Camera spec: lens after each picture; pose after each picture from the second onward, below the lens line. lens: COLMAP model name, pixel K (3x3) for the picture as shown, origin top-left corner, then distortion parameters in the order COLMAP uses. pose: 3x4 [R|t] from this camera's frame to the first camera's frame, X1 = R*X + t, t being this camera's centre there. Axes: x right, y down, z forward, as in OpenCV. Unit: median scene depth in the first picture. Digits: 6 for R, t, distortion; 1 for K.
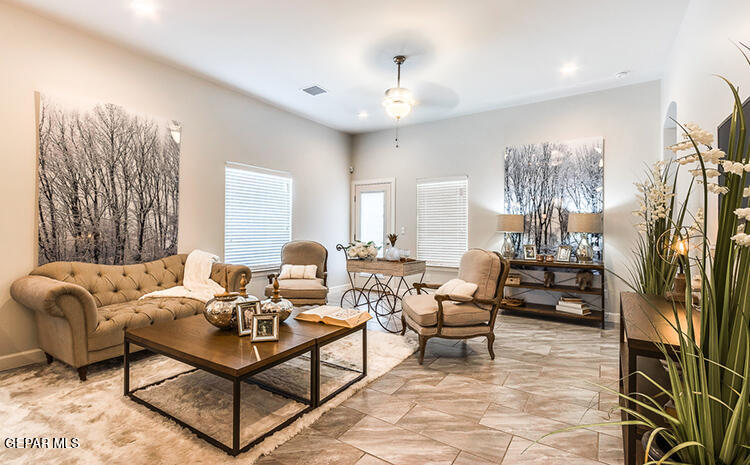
lens RADIAL K [[343.4, 0, 373.6], [0, 343.4, 228.5], [0, 0, 1]] dist [0.002160, -0.000098]
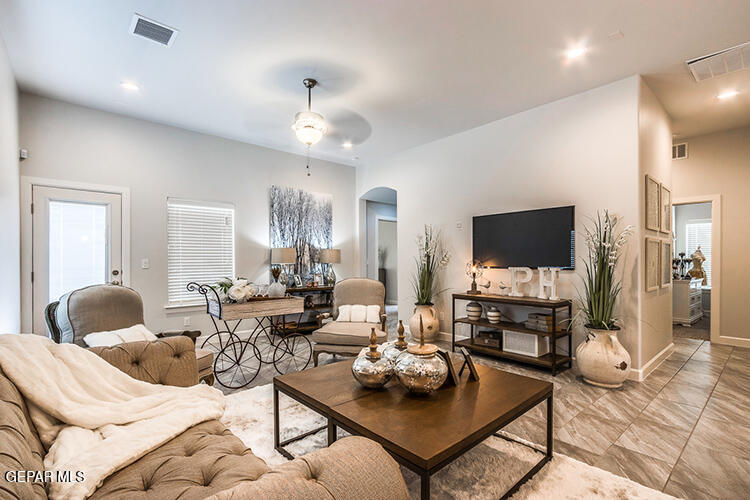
lens RADIAL K [[352.1, 0, 343.8], [0, 352.1, 262.1], [0, 0, 1]] dist [0.000367, 0.000190]
pose [[0.290453, -0.010256, 0.956834, -0.829063], [0.000138, 0.999943, 0.010677, -0.009258], [-0.956889, -0.002969, 0.290437, 0.628073]]
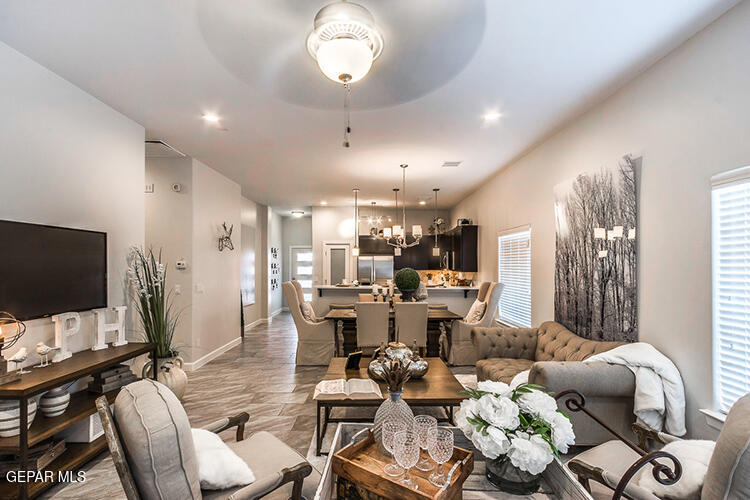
lens RADIAL K [[335.7, 0, 363.1], [0, 335.7, 263.1], [0, 0, 1]] dist [0.001253, 0.000072]
pose [[-0.841096, -0.010569, -0.540783, 0.280336], [-0.004121, 0.999905, -0.013131, -0.081695], [0.540870, -0.008816, -0.841060, 1.375371]]
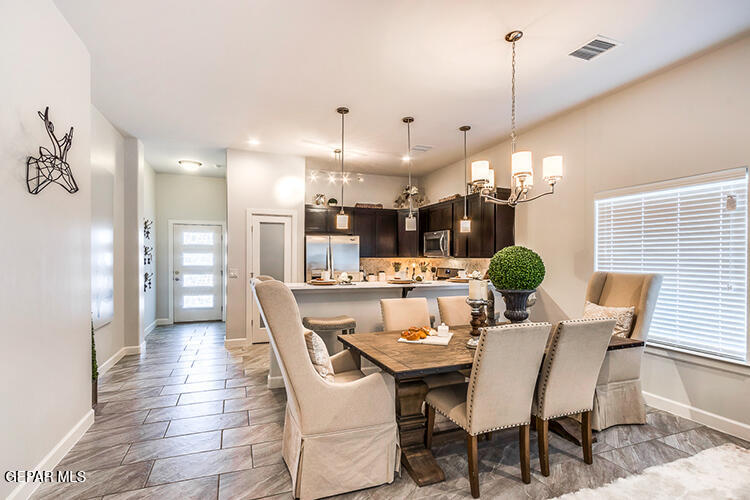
lens RADIAL K [[346.3, 0, 362.3], [0, 346.3, 259.1], [0, 0, 1]] dist [0.001072, 0.000187]
pose [[-0.588632, -0.004701, -0.808387, 0.130021], [-0.003571, 0.999988, -0.003215, -0.049770], [0.808393, 0.000994, -0.588642, 0.450336]]
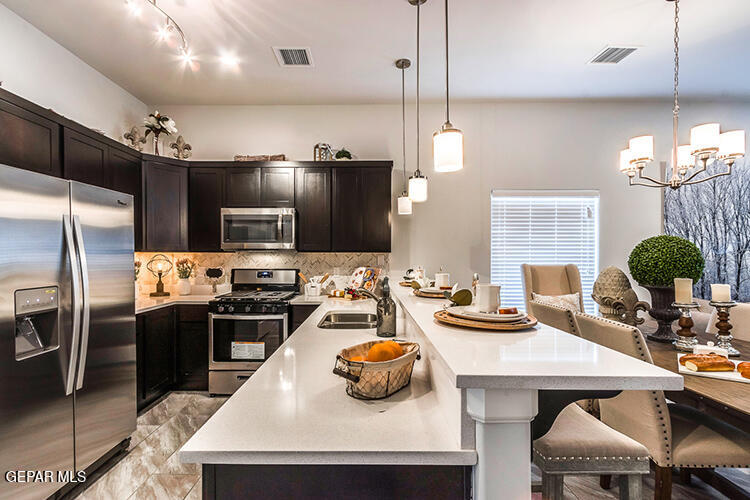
lens RADIAL K [[353.9, 0, 361.8], [0, 353.9, 260.3], [0, 0, 1]] dist [0.000381, 0.000023]
pose [[0.540261, 0.001429, -0.841496, -0.389292], [0.008297, 0.999941, 0.007024, -0.042967], [0.841457, -0.010777, 0.540217, -0.528975]]
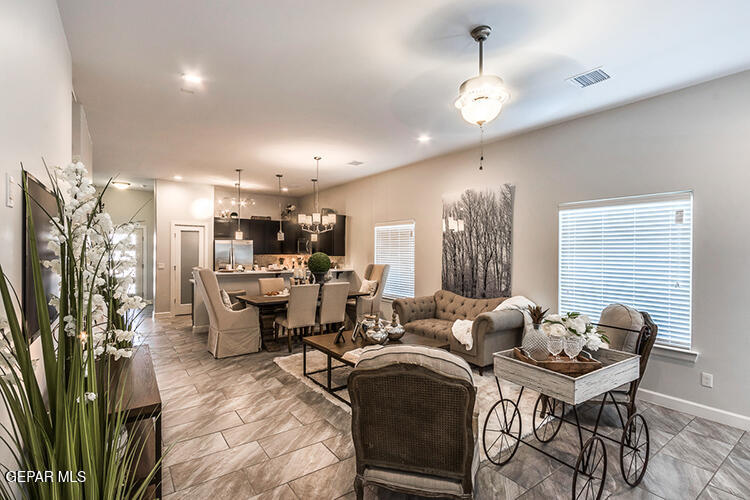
lens RADIAL K [[343.7, 0, 346.9], [0, 343.7, 252.3], [0, 0, 1]] dist [0.000495, 0.000133]
pose [[-0.392231, -0.004246, -0.919857, 0.766834], [-0.004419, 0.999987, -0.002732, -0.077131], [0.919856, 0.002993, -0.392245, 1.023284]]
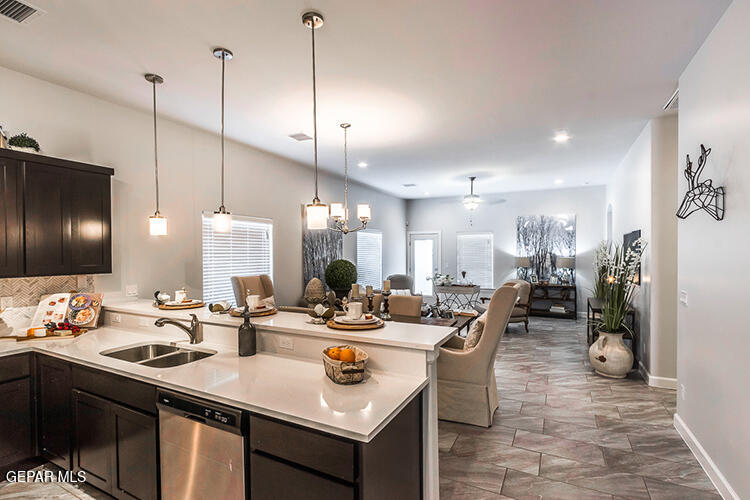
lens RADIAL K [[346.3, 0, 362.3], [0, 346.3, 259.1], [0, 0, 1]] dist [0.001072, 0.000187]
pose [[0.997521, -0.017550, 0.068153, -0.651973], [0.015939, 0.999582, 0.024119, -0.108417], [-0.068548, -0.022973, 0.997383, -0.838934]]
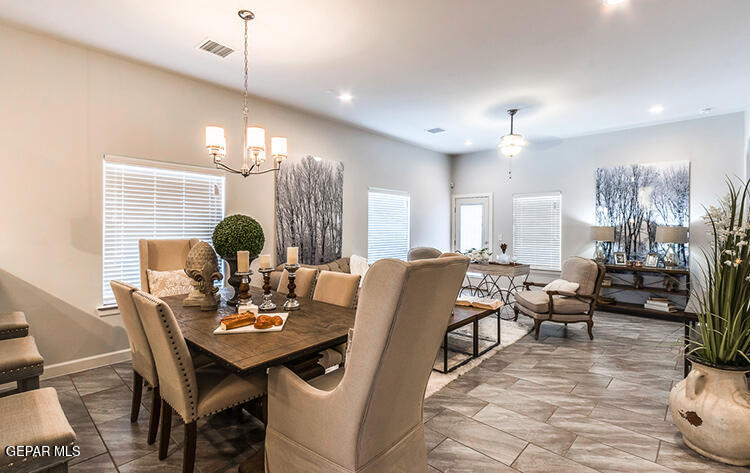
lens RADIAL K [[353.1, 0, 377.8], [0, 353.1, 229.4], [0, 0, 1]] dist [-0.003878, -0.000393]
pose [[0.986502, -0.001925, -0.163737, -0.210310], [0.003028, 0.999974, 0.006484, -0.051666], [0.163721, -0.006892, 0.986483, -0.412645]]
